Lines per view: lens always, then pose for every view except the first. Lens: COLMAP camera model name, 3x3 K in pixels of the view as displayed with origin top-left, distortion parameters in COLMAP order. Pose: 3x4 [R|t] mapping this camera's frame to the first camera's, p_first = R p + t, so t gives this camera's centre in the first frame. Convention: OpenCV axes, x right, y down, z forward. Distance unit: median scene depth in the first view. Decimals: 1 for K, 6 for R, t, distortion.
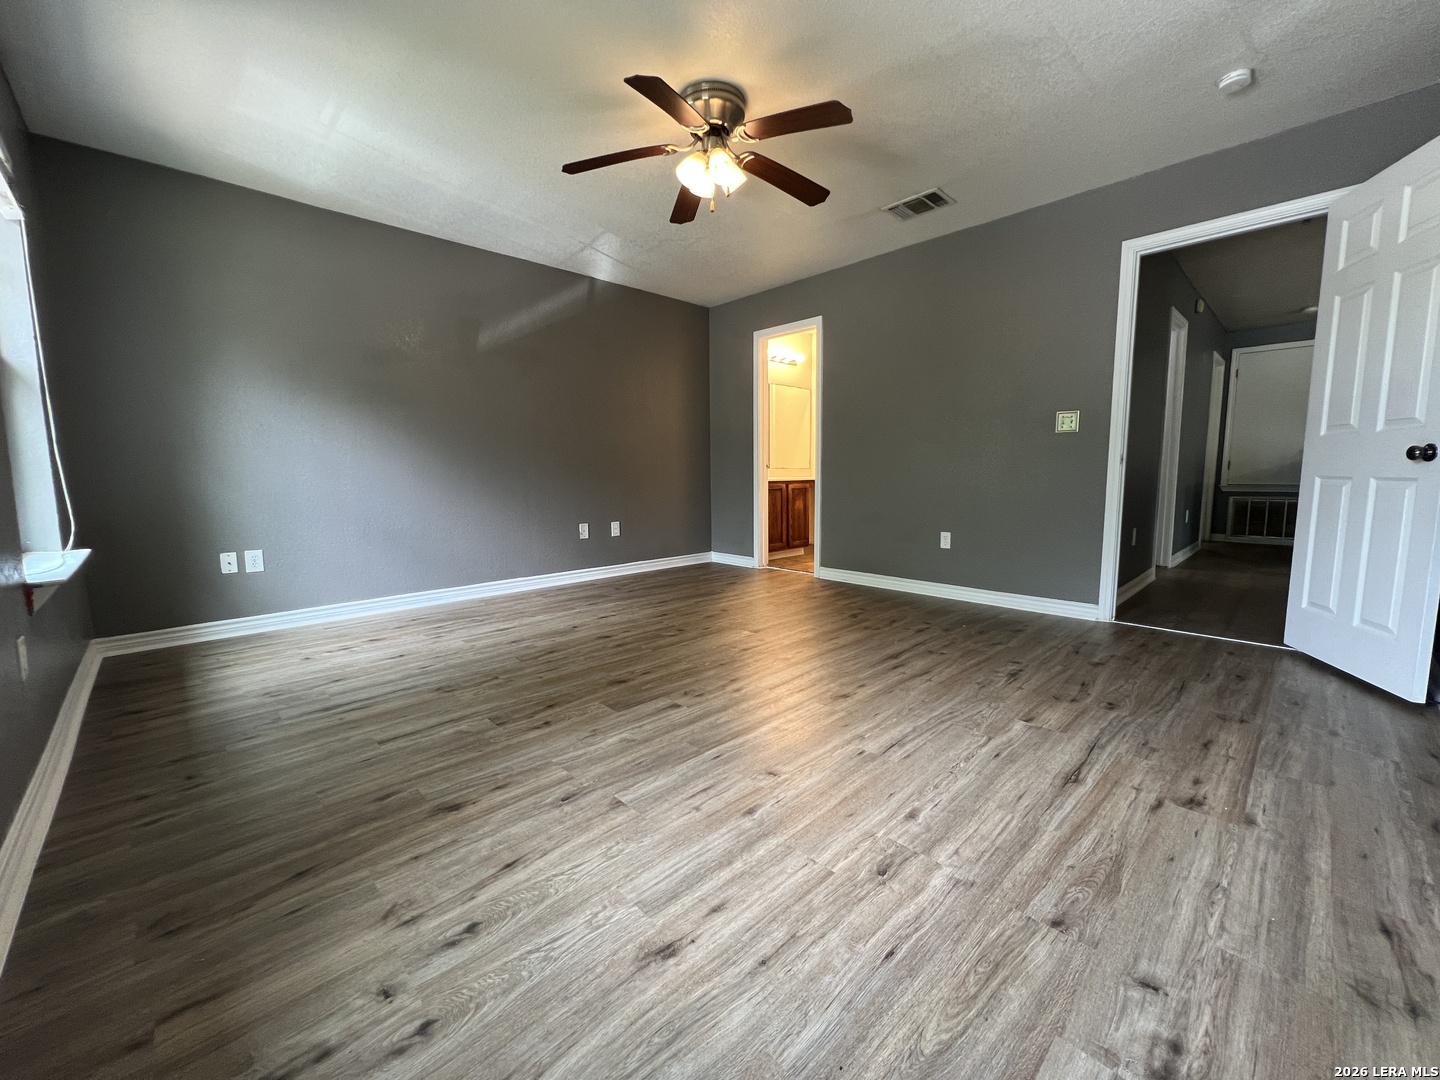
lens RADIAL K [[576.6, 0, 715.6], [0, 576.6, 534.6], [0, 0, 1]] dist [-0.000378, 0.000142]
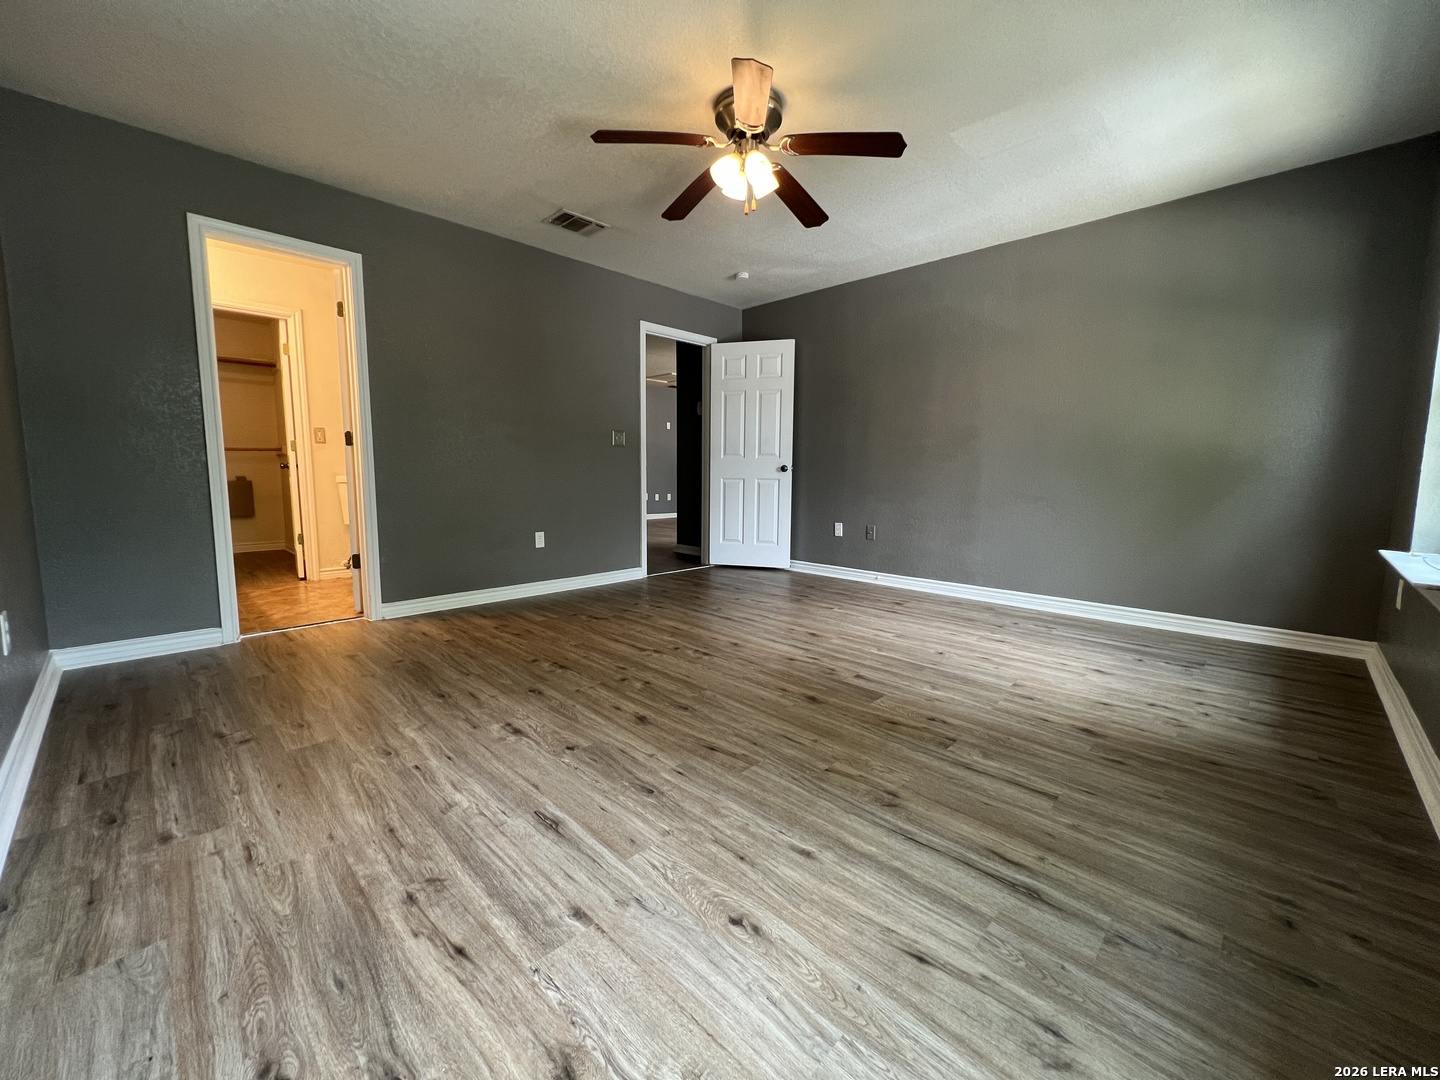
lens RADIAL K [[576.6, 0, 715.6], [0, 576.6, 534.6], [0, 0, 1]] dist [-0.000378, 0.000142]
pose [[-0.028758, -0.100420, 0.994529, -1.221385], [0.103498, 0.989294, 0.102884, -0.139459], [-0.994214, 0.105891, -0.018057, 1.311592]]
